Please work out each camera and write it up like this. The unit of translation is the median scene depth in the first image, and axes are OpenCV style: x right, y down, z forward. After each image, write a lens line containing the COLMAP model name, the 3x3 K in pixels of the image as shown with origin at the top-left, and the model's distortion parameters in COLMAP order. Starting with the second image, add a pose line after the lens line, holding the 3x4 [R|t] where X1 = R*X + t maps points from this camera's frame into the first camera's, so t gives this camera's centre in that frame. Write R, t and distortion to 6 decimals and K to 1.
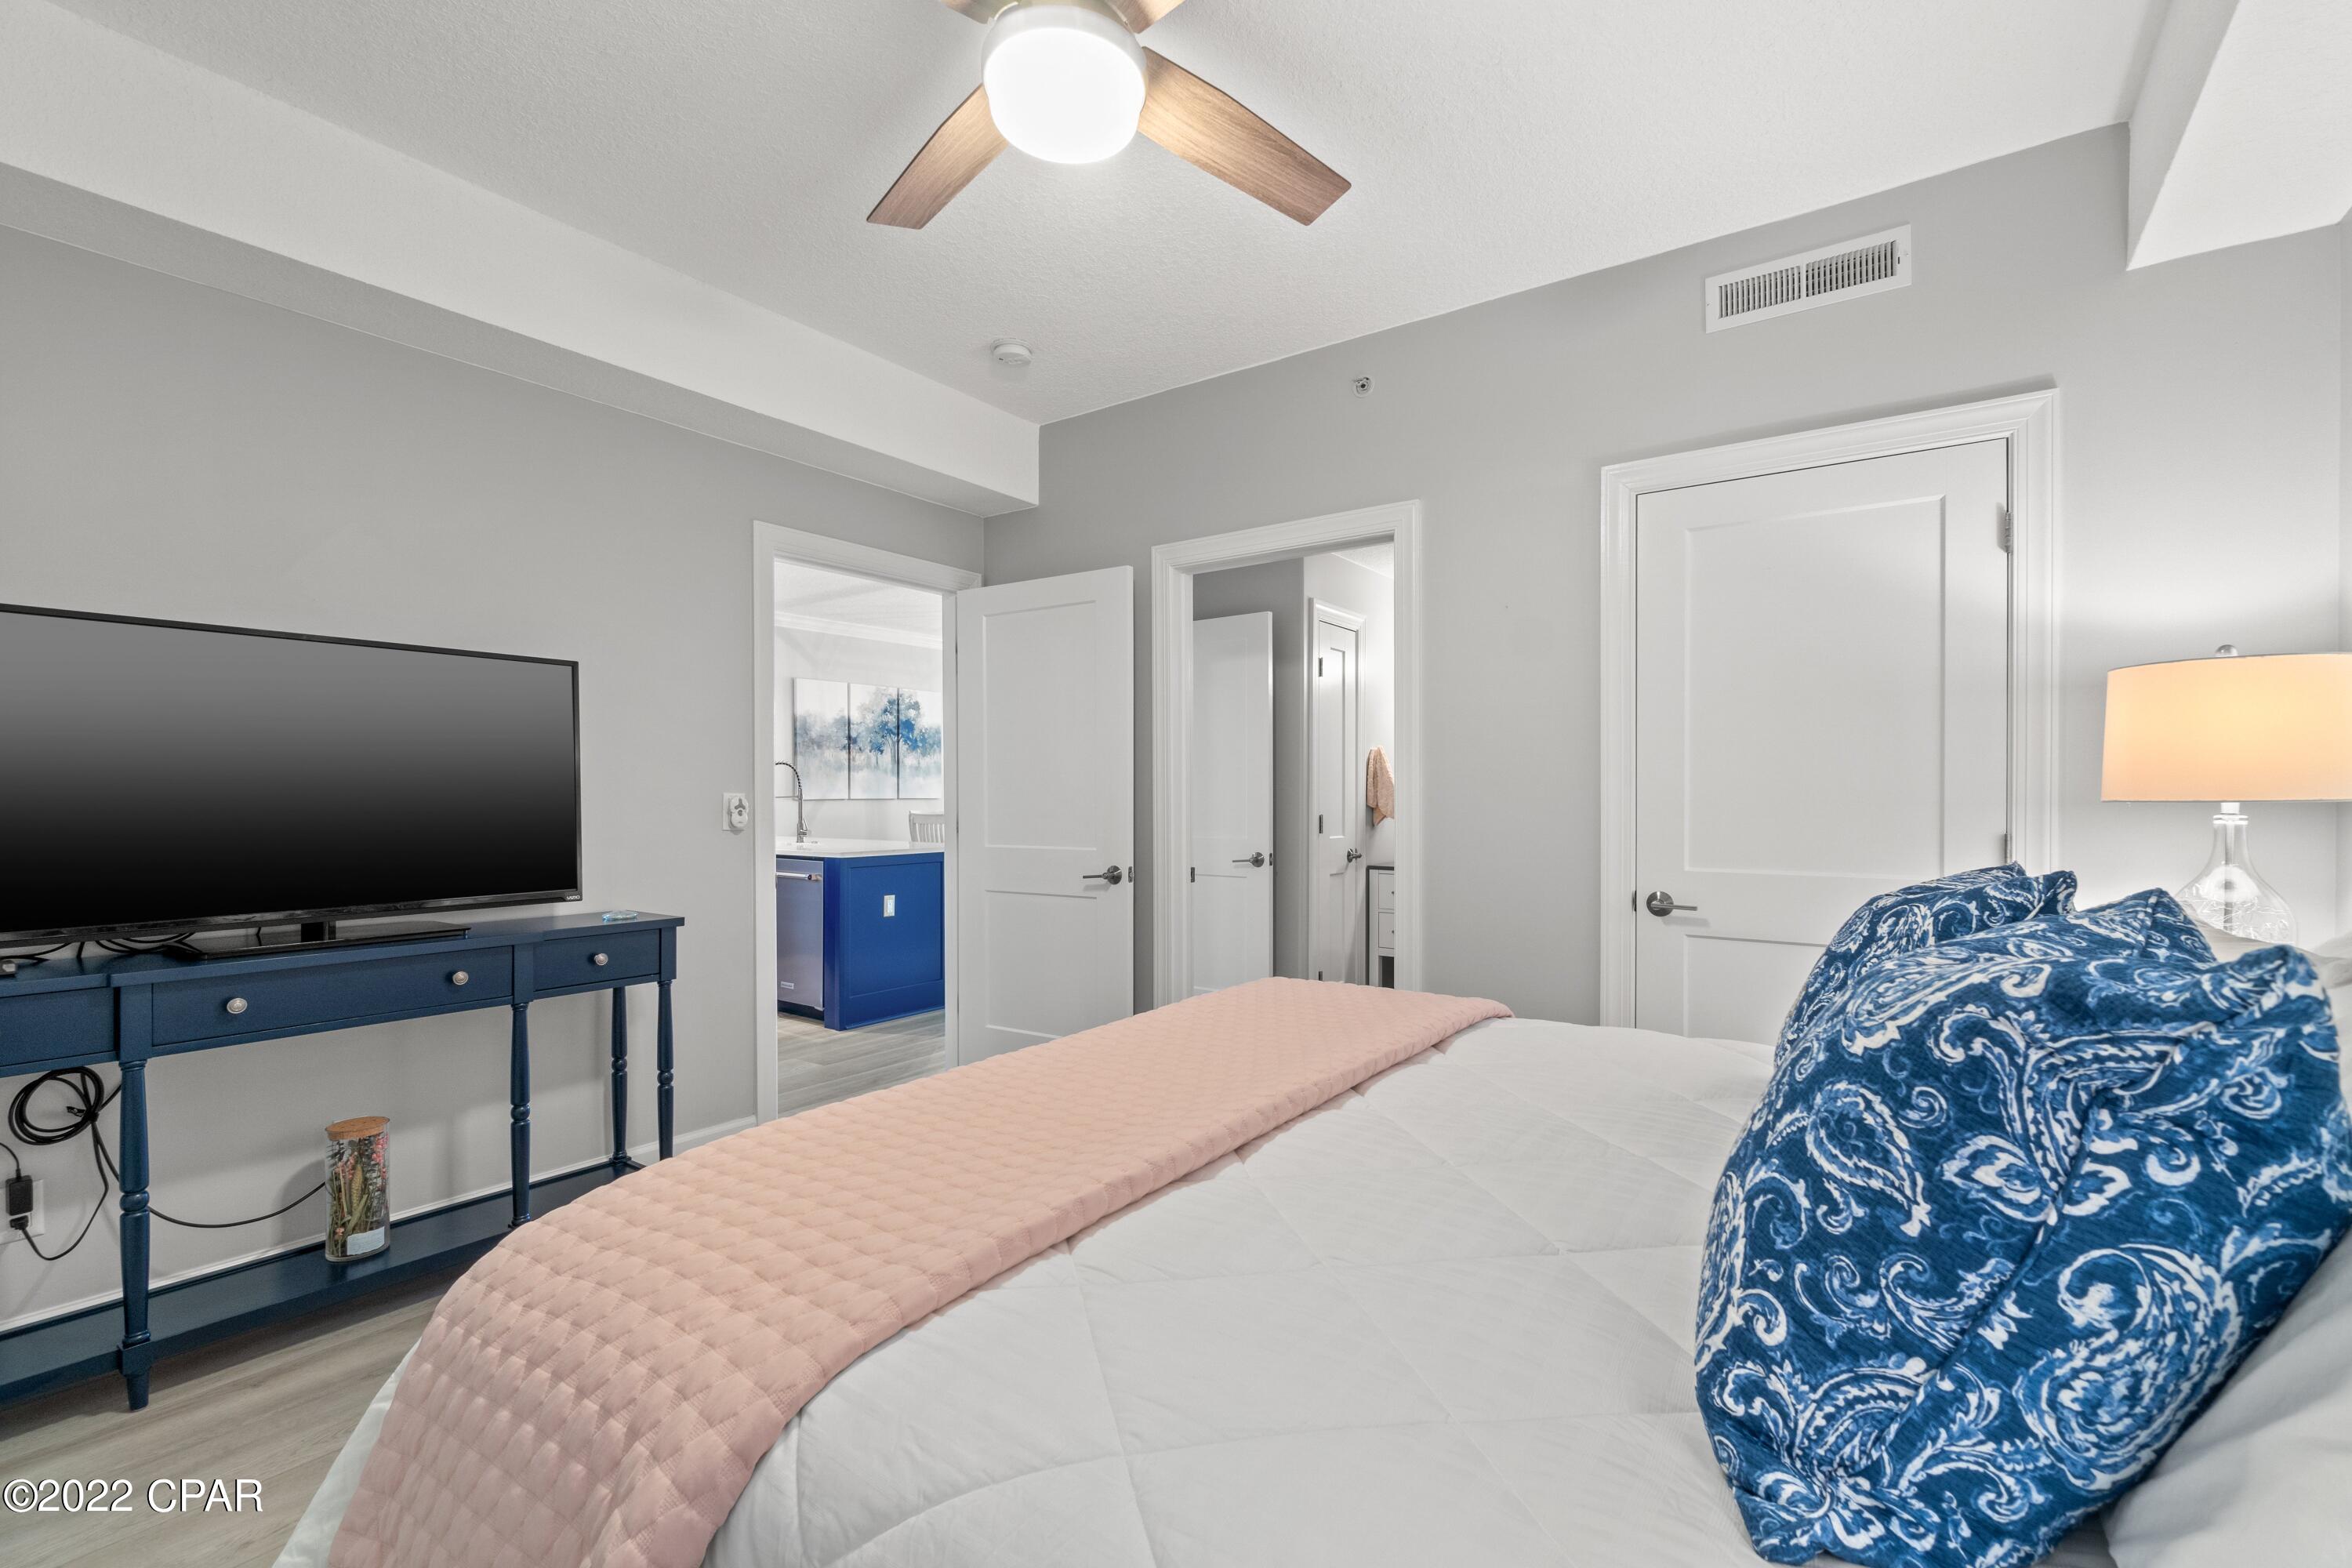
lens RADIAL K [[1016.2, 0, 1179.2], [0, 1016.2, 793.7], [0, 0, 1]] dist [-0.007469, -0.000002]
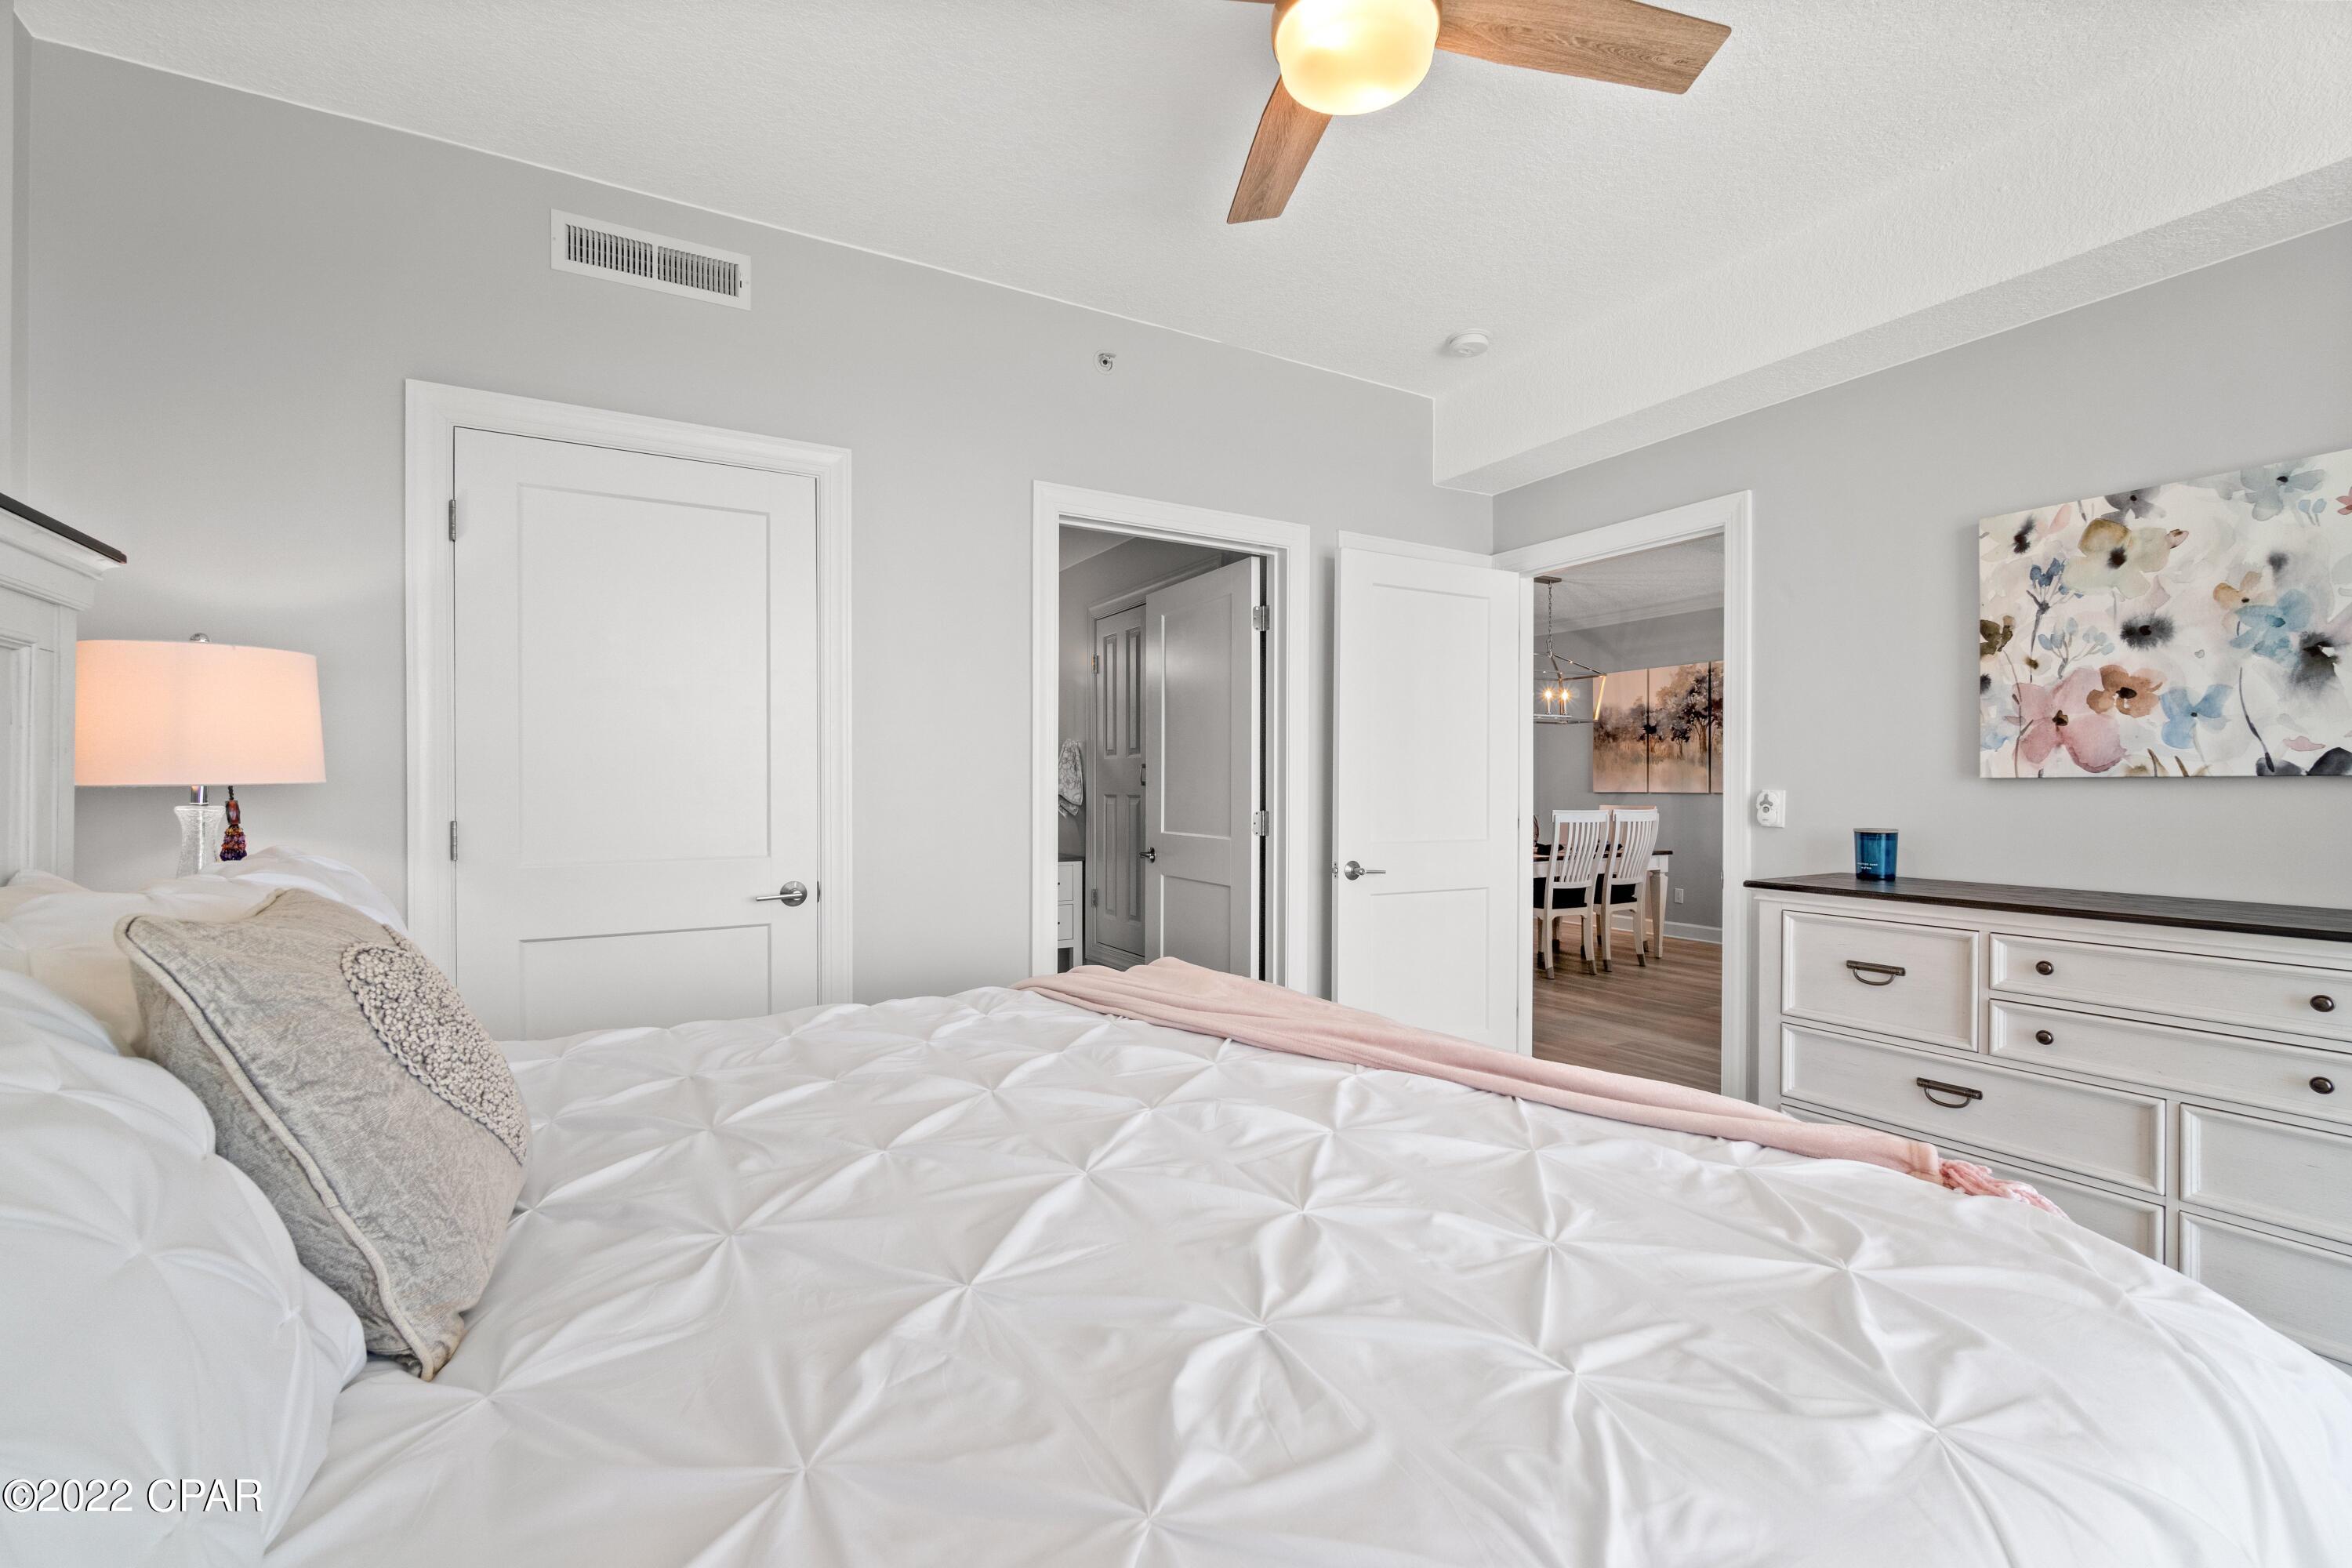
lens RADIAL K [[1016.2, 0, 1179.2], [0, 1016.2, 789.2], [0, 0, 1]] dist [-0.007469, -0.000002]
pose [[-0.405589, 0.009122, -0.914010, 0.694513], [0.002986, 0.999958, 0.008655, -0.007206], [0.914051, 0.000781, -0.405599, 0.971269]]
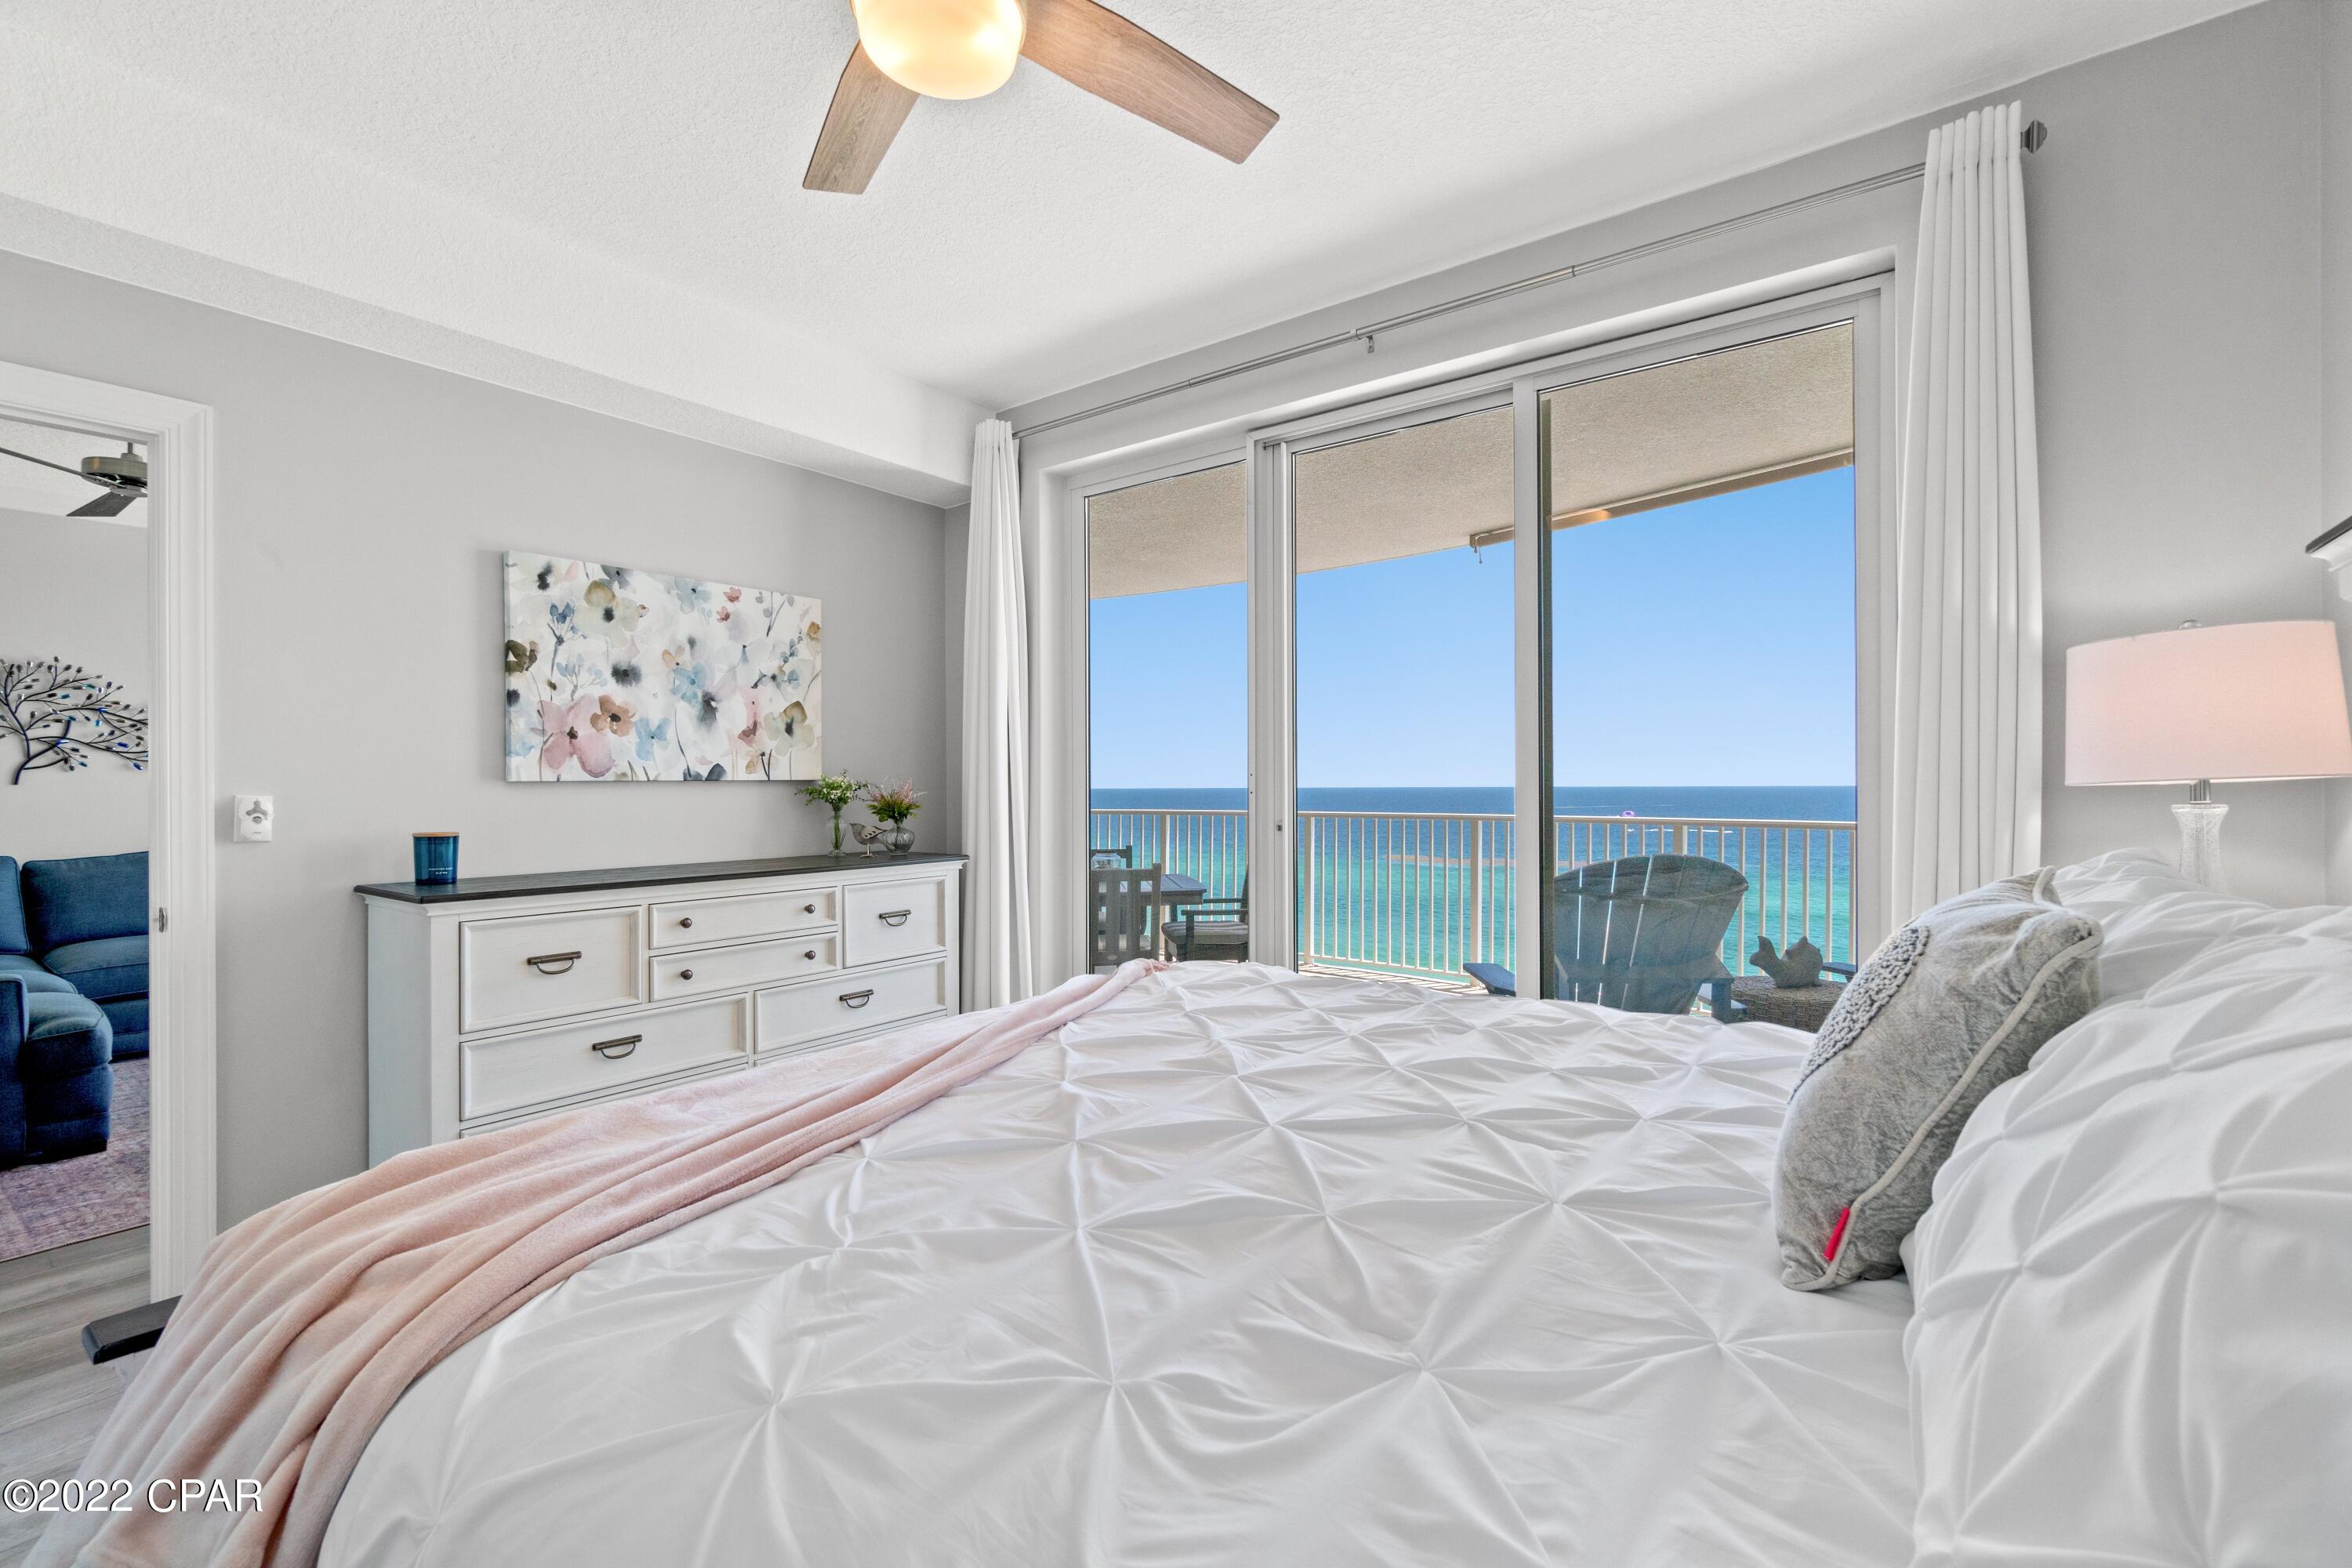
lens RADIAL K [[1016.2, 0, 1172.6], [0, 1016.2, 785.5], [0, 0, 1]] dist [-0.007469, -0.000002]
pose [[0.999893, -0.000088, -0.014647, 0.553831], [0.000137, 0.999995, 0.003300, -0.006942], [0.014647, -0.003301, 0.999887, 0.743940]]
